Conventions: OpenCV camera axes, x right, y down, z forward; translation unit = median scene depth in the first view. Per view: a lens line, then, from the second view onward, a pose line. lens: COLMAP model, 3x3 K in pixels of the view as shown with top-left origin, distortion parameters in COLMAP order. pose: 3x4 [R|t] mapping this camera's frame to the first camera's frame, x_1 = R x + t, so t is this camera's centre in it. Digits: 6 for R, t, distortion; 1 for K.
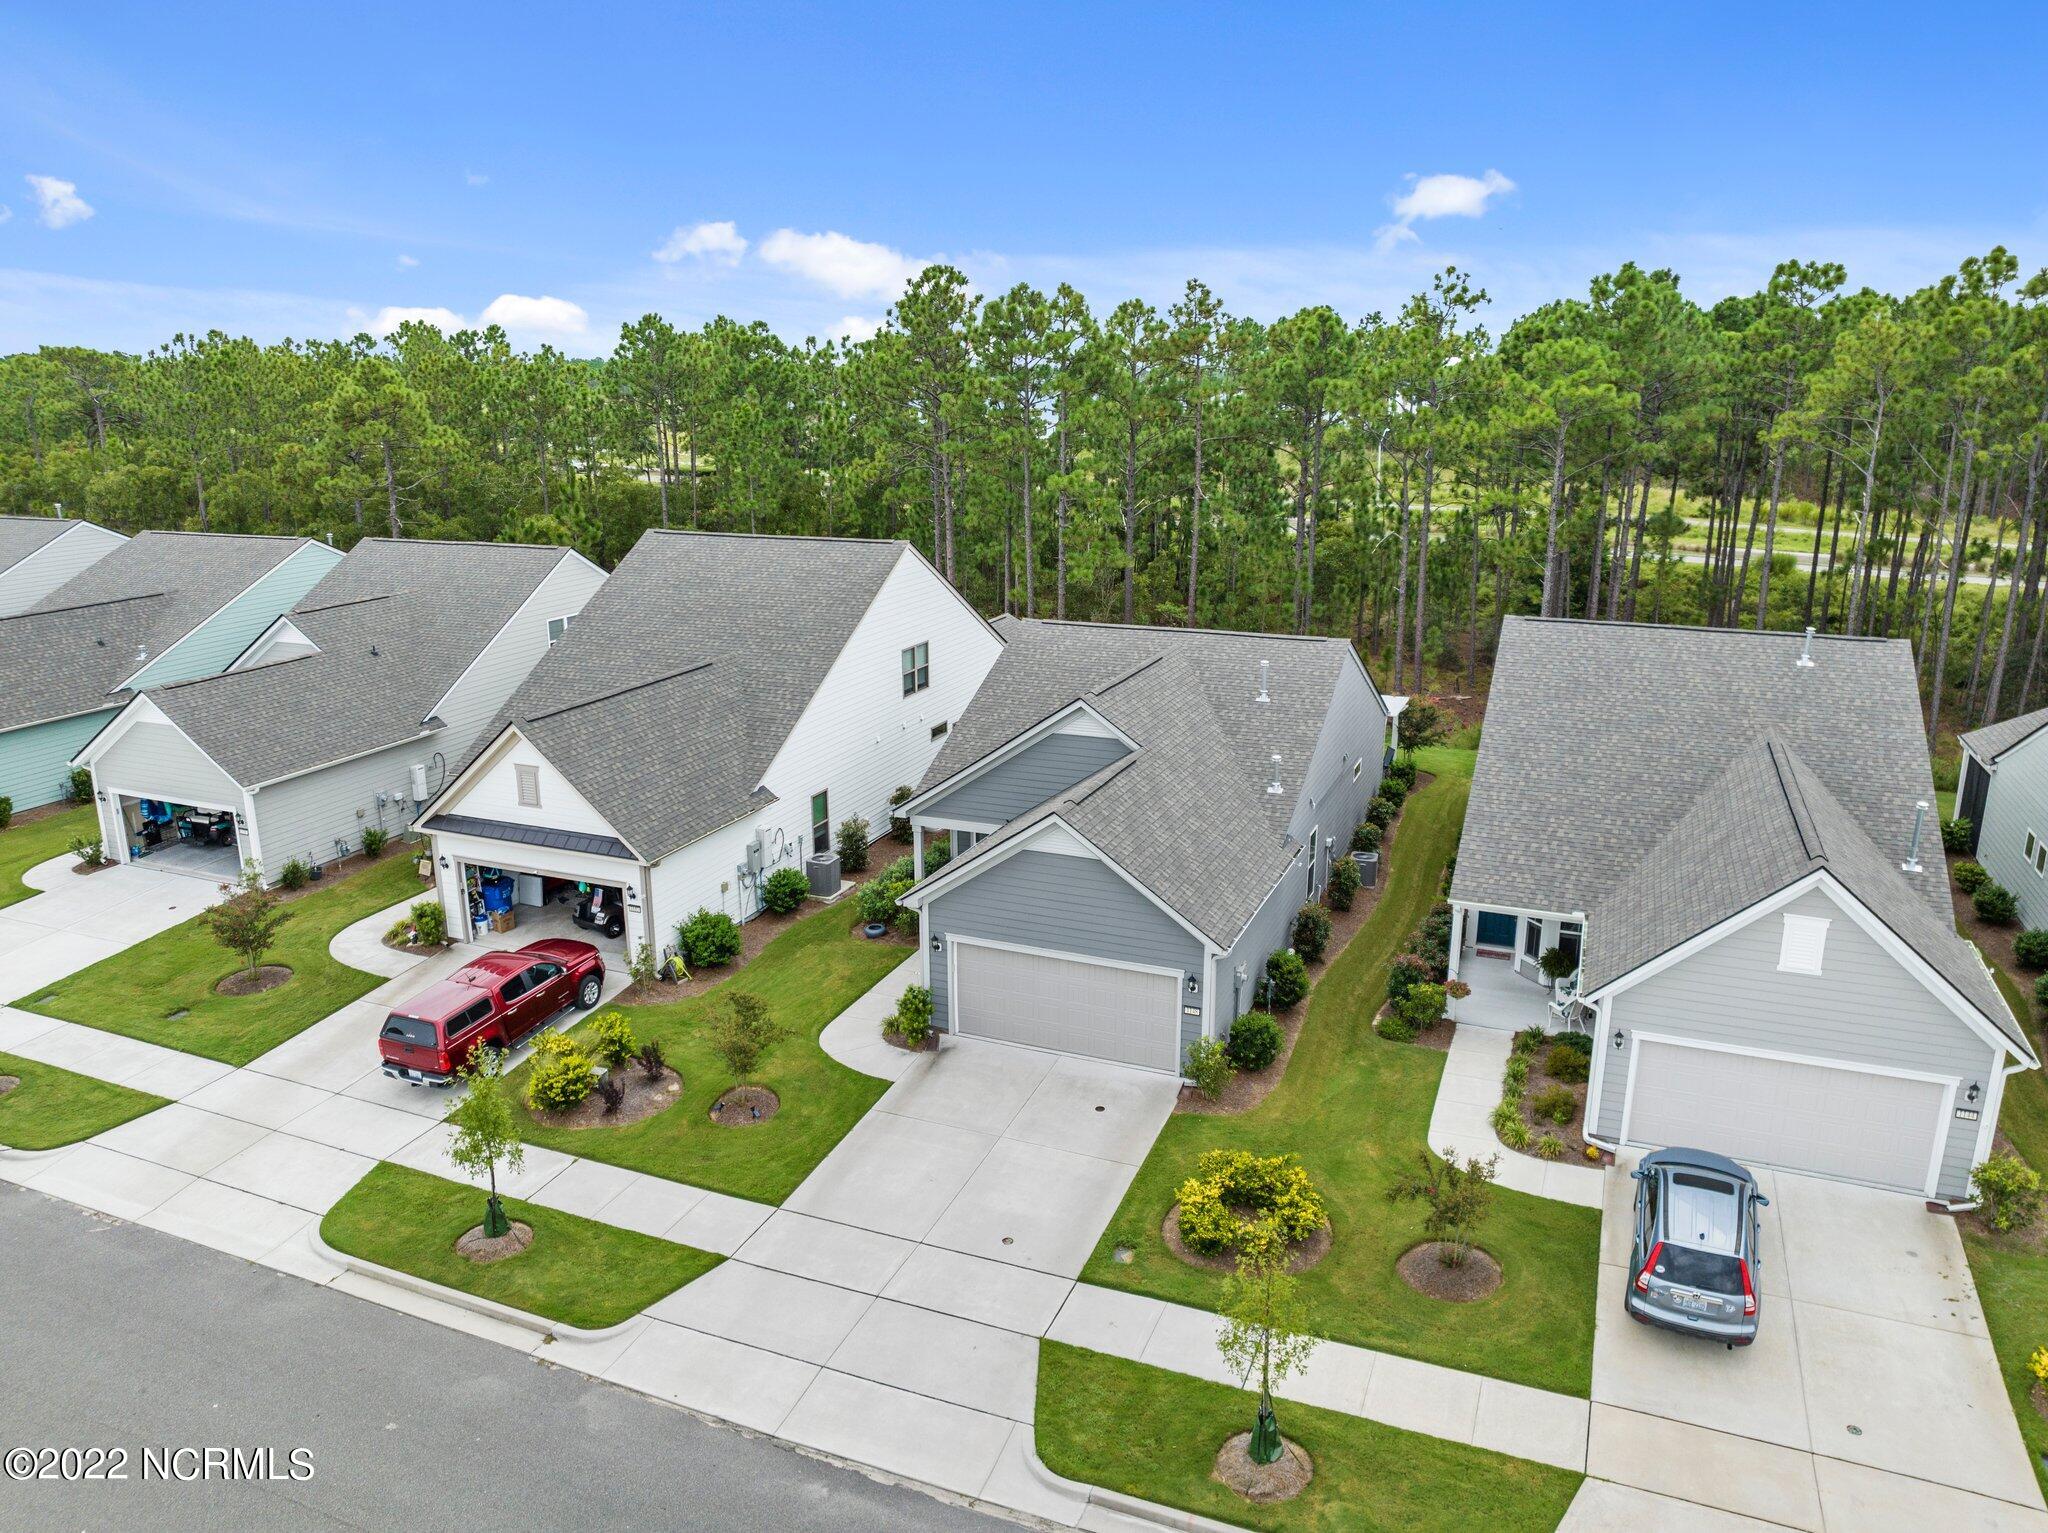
lens RADIAL K [[1451.1, 0, 1024.0], [0, 1451.1, 766.5], [0, 0, 1]] dist [-0.045182, 0.001319]
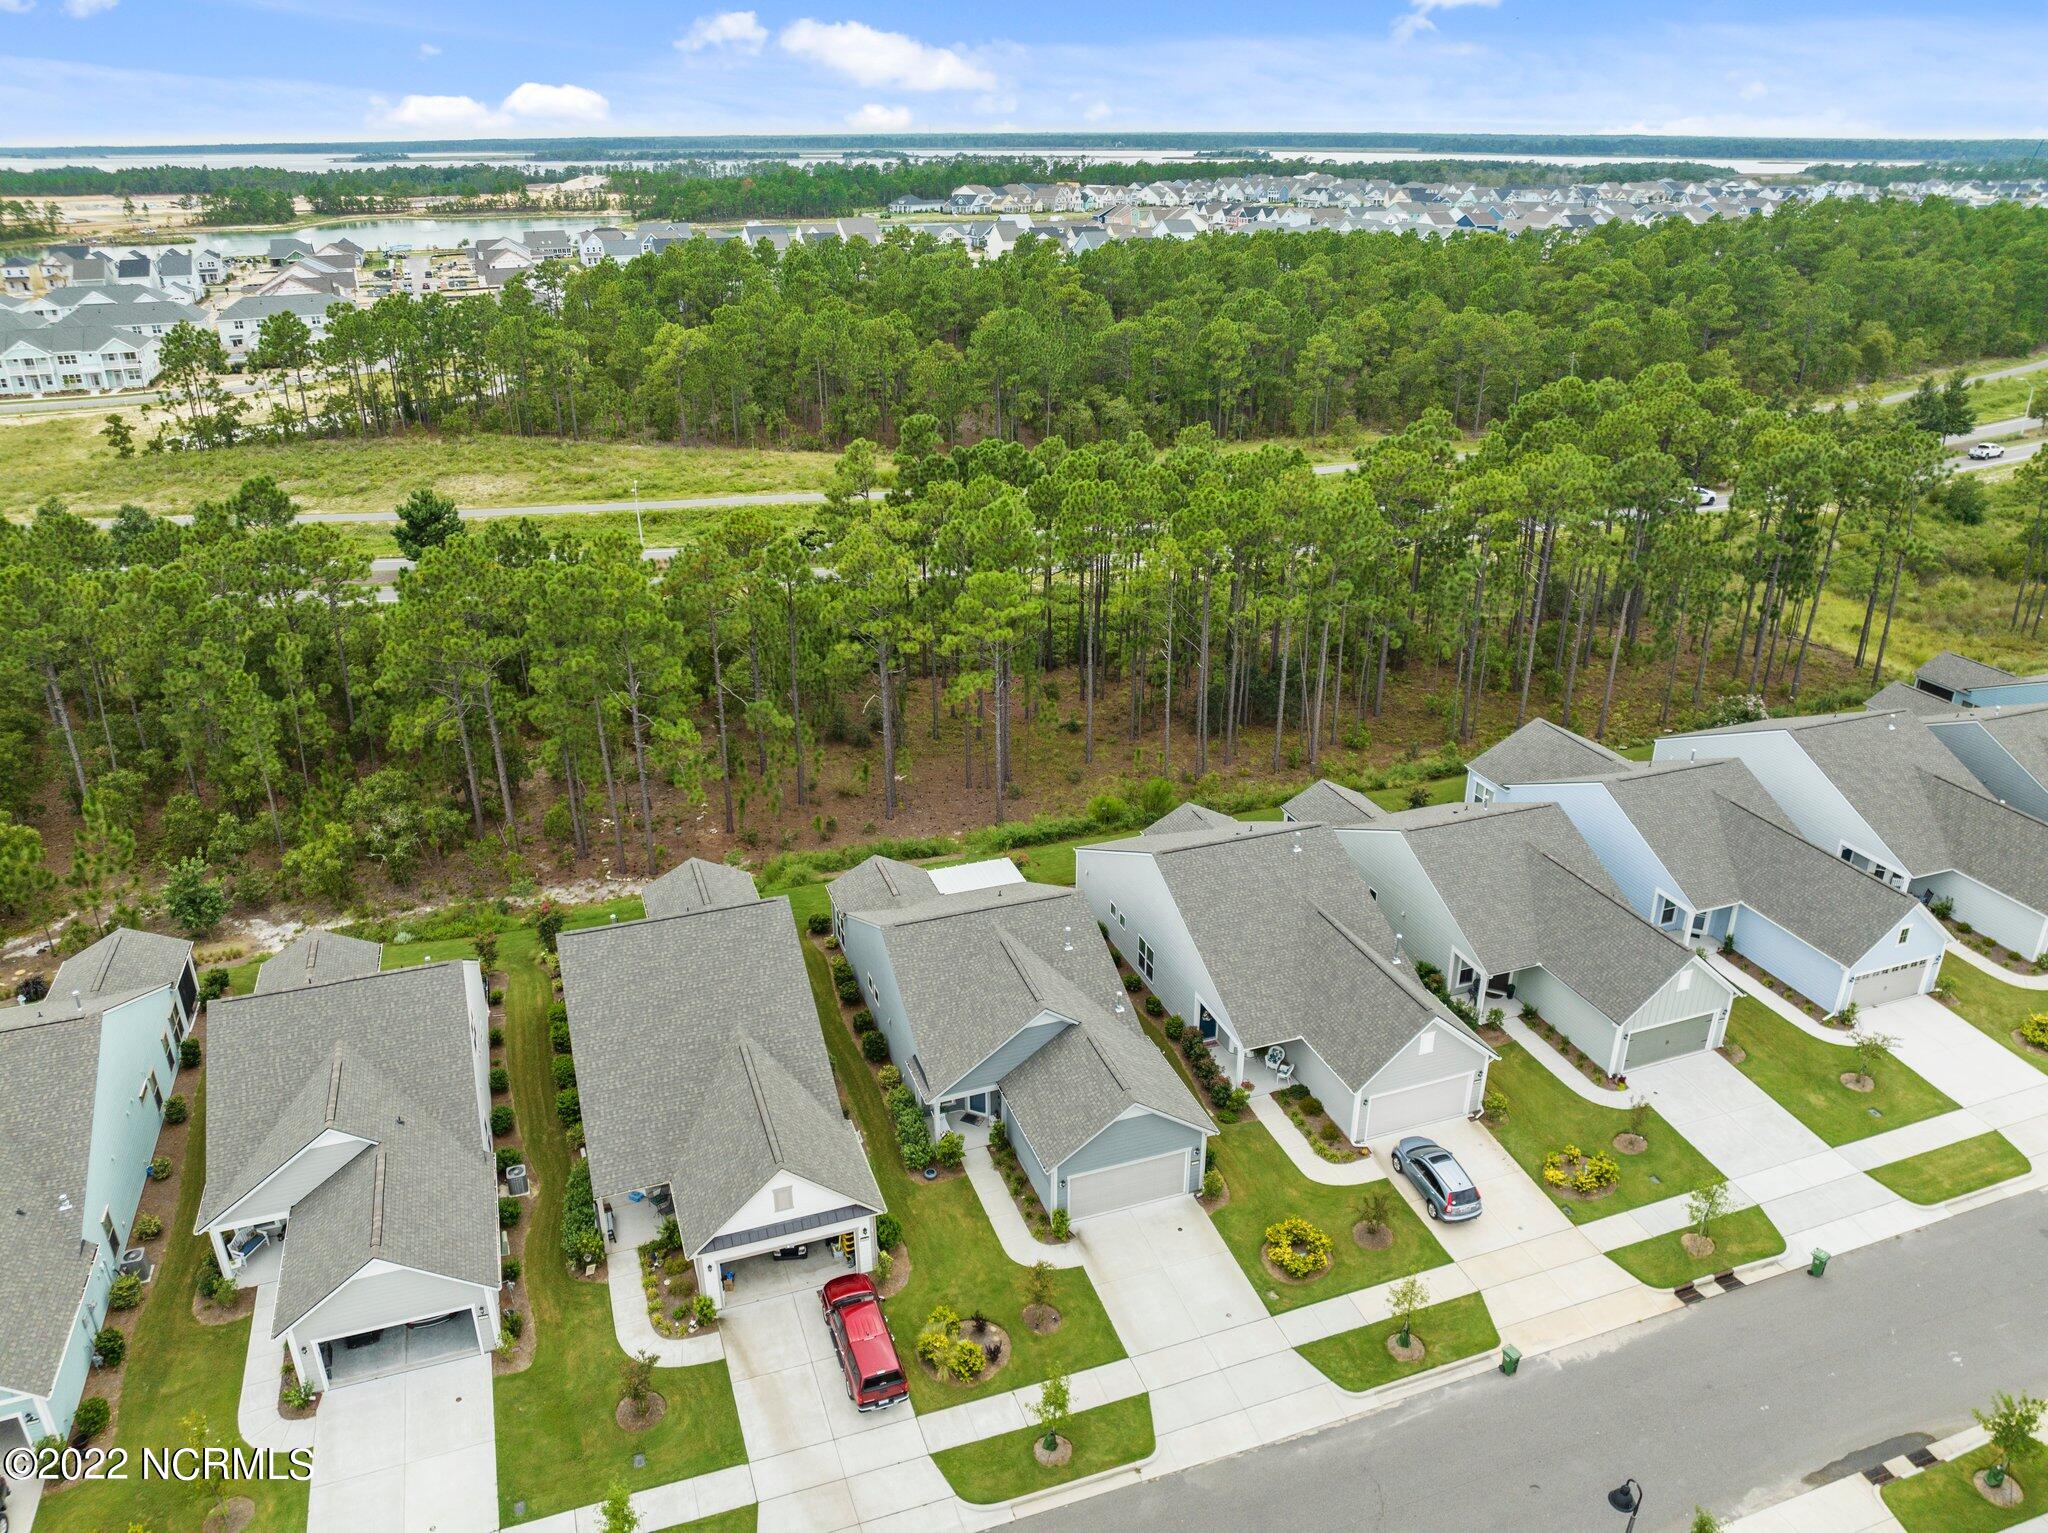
lens RADIAL K [[1458.5, 0, 1024.0], [0, 1458.5, 766.5], [0, 0, 1]] dist [-0.070155, 0.047391]
pose [[0.743702, -0.269938, 0.611589, -1.197790], [0.178592, 0.961826, 0.207353, -0.857615], [-0.644215, -0.044983, 0.763521, -0.355483]]
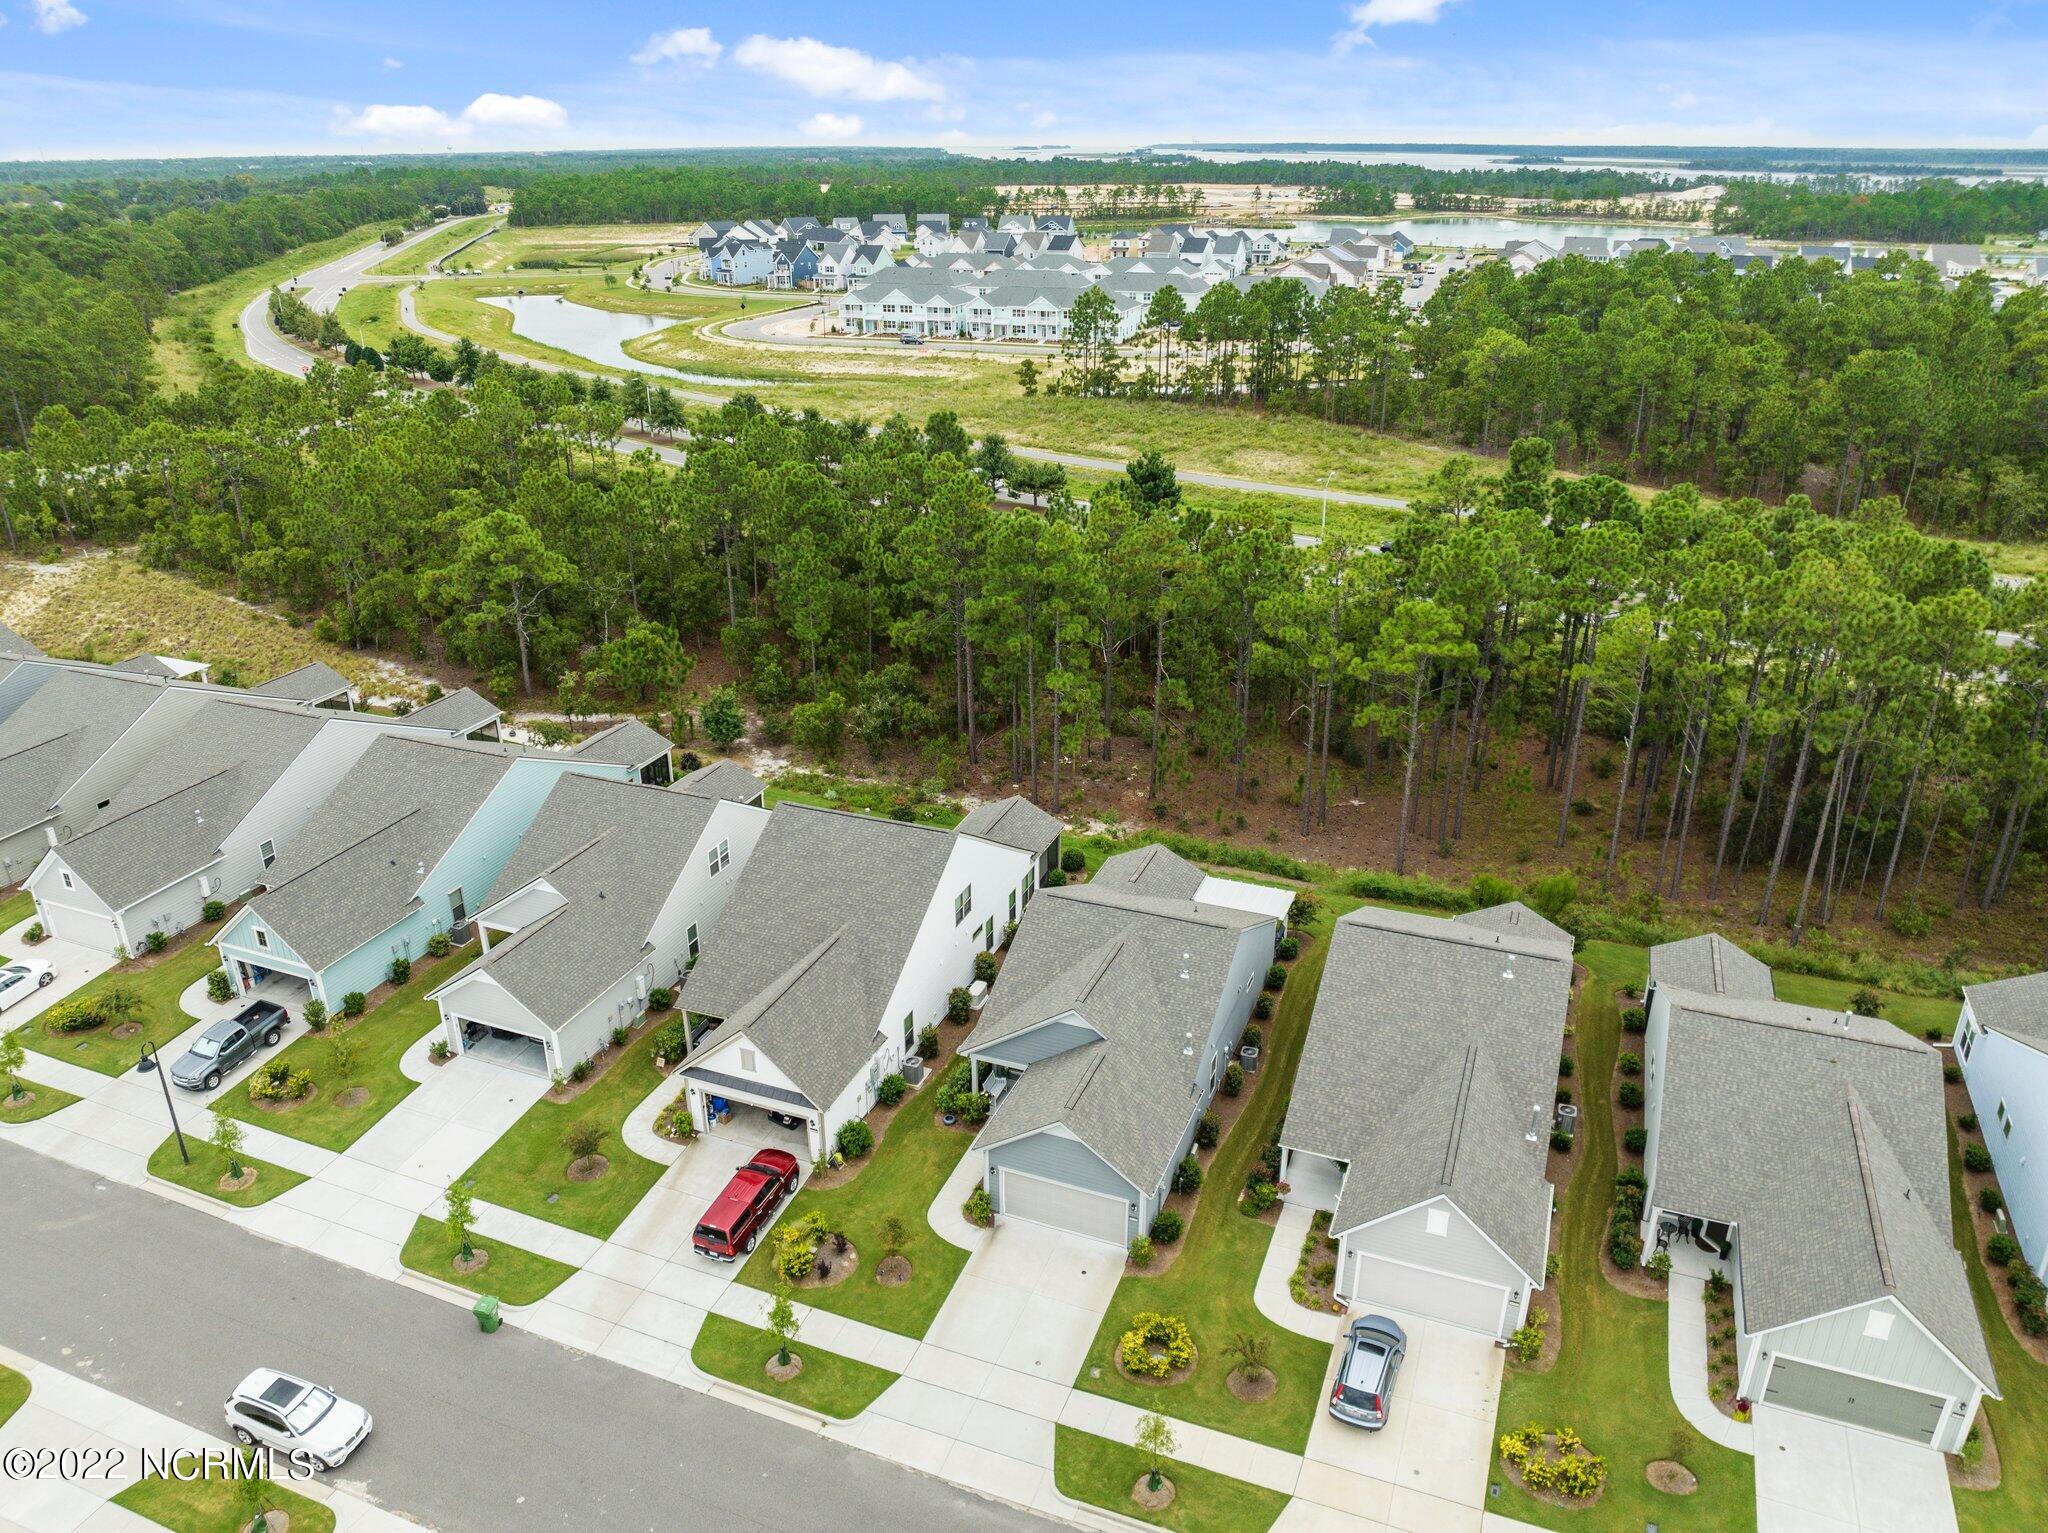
lens RADIAL K [[1445.0, 0, 1024.0], [0, 1445.0, 766.5], [0, 0, 1]] dist [-0.049618, 0.002119]
pose [[0.999940, -0.005919, 0.009186, -0.040762], [0.004537, 0.989595, 0.143812, -0.722223], [-0.009941, -0.143761, 0.989562, -0.796401]]
